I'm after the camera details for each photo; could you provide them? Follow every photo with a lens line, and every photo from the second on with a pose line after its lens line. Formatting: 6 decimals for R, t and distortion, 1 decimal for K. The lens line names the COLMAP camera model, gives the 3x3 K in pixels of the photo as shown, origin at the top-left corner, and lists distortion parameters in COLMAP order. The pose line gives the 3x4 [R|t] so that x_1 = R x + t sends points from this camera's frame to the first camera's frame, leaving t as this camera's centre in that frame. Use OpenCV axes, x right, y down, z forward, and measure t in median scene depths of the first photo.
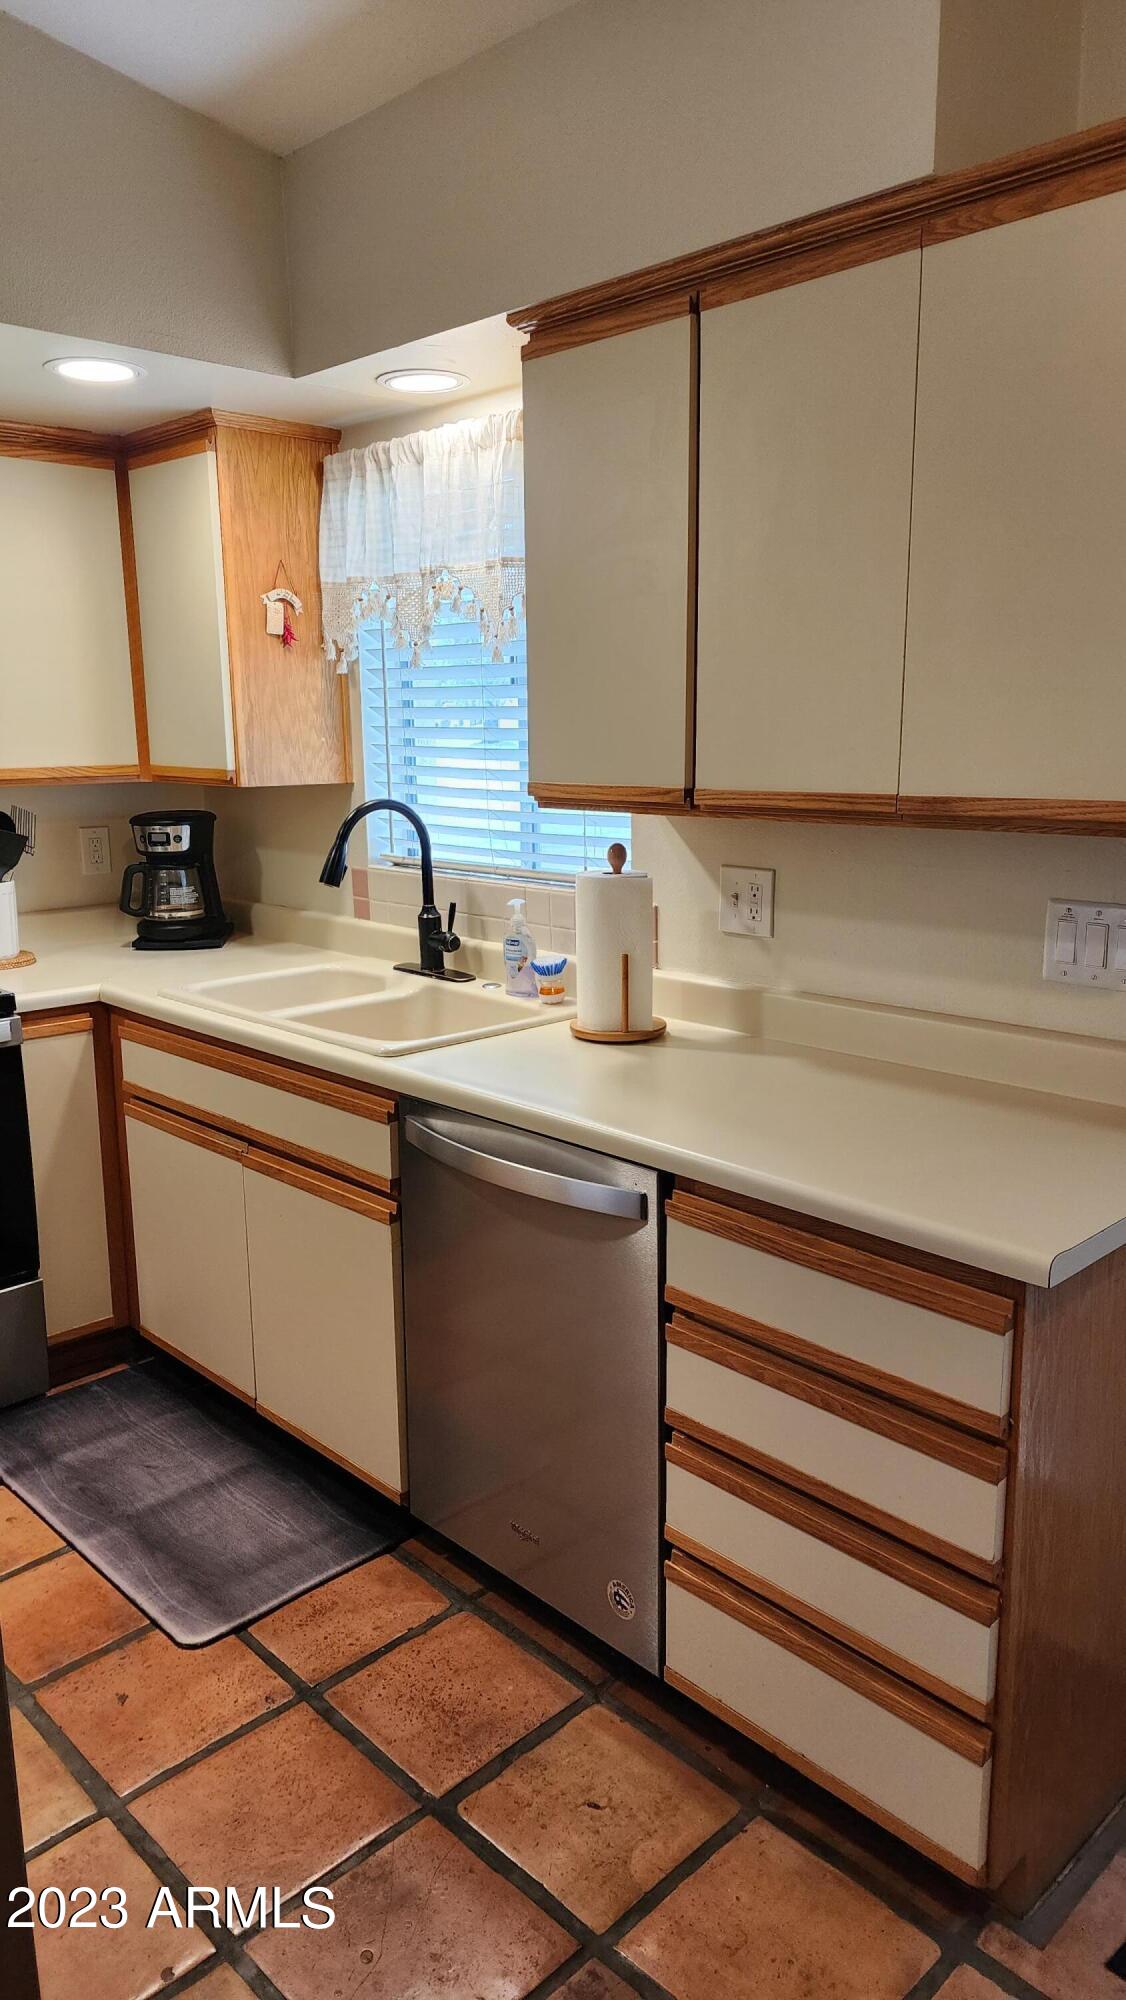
lens RADIAL K [[1368.9, 0, 563.0], [0, 1368.9, 1000.0], [0, 0, 1]] dist [0.111915, -0.088919]
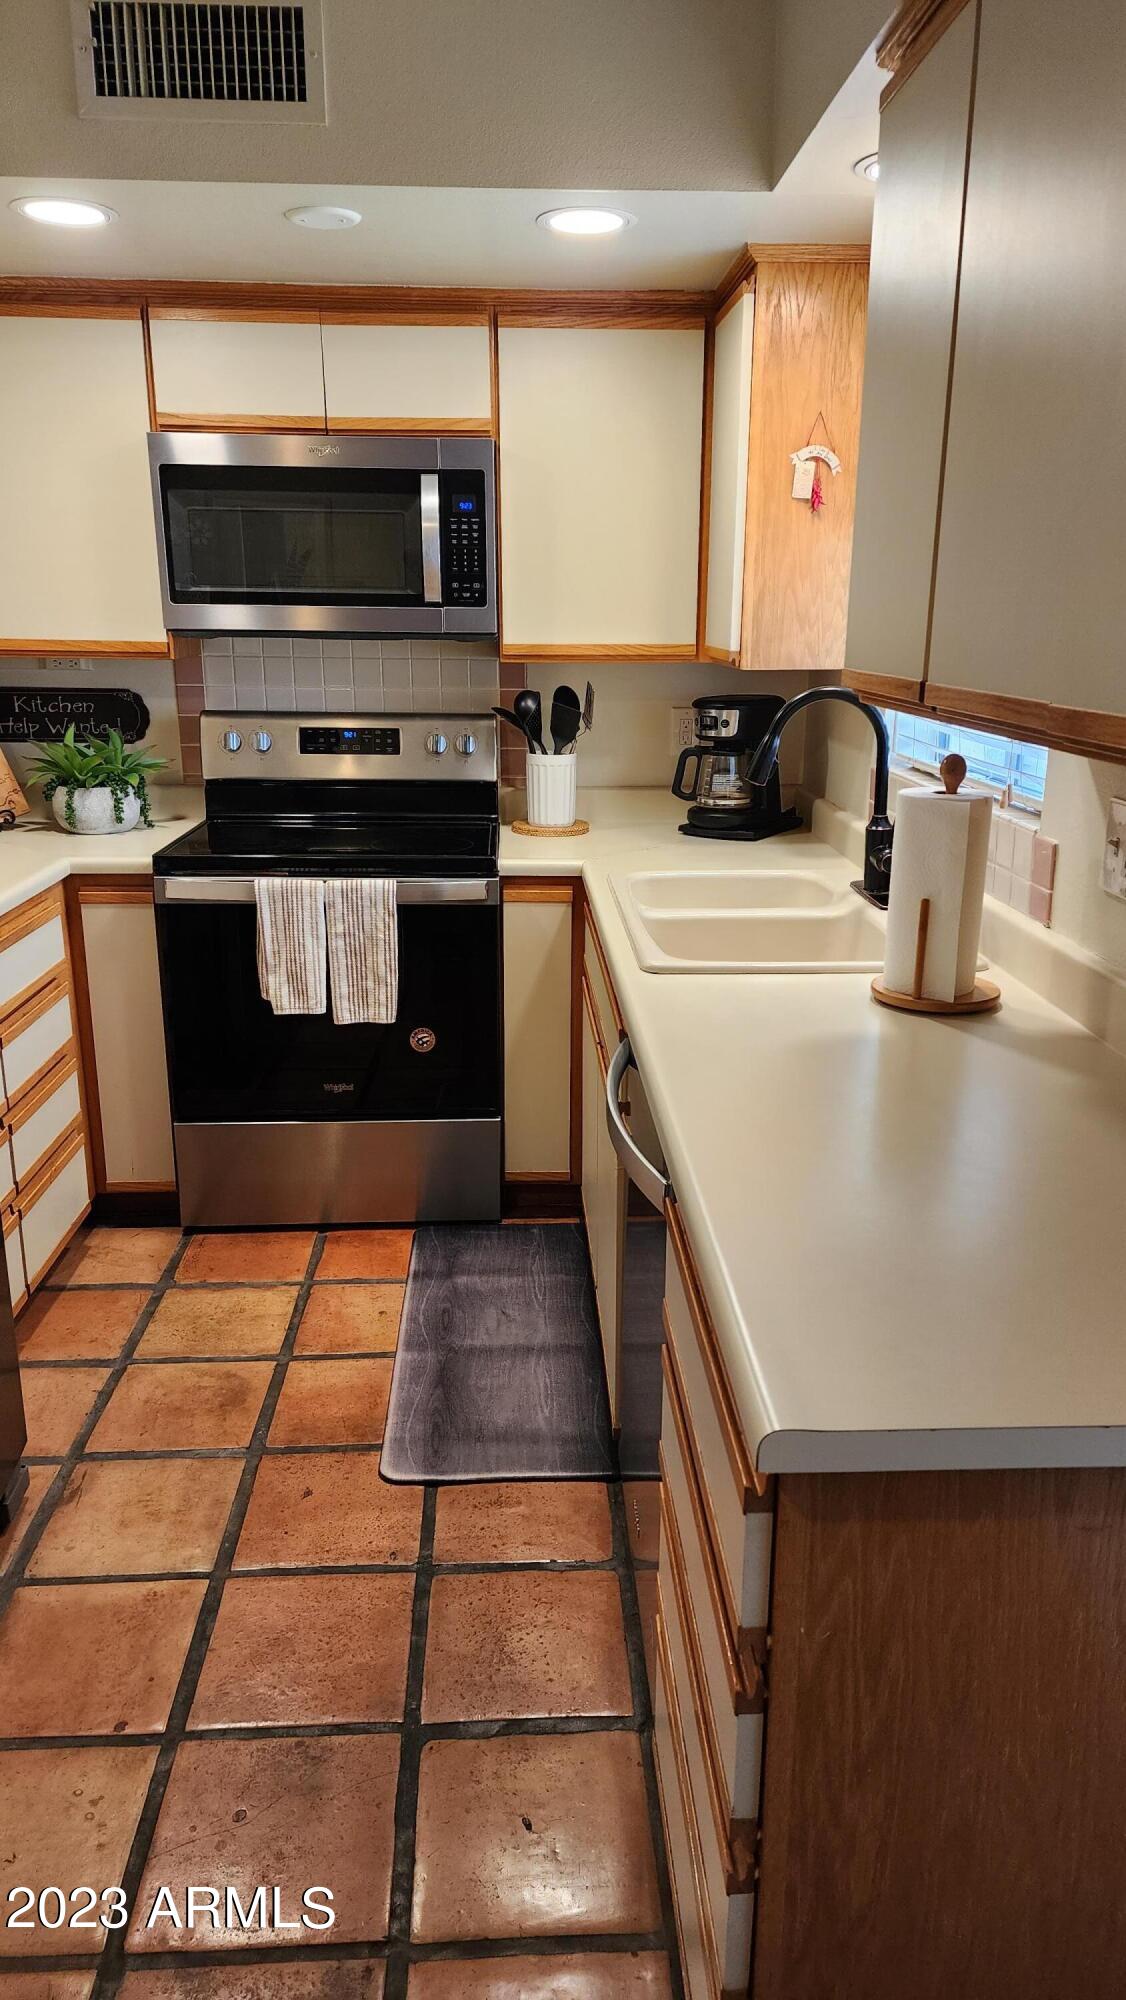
lens RADIAL K [[1325.2, 0, 568.5], [0, 1325.2, 1017.2], [0, 0, 1]] dist [0.083861, -0.094330]
pose [[0.755258, 0.203767, -0.622948, 0.329294], [-0.144506, 0.978826, 0.144978, -0.042564], [0.639299, -0.019476, 0.768712, 0.252102]]
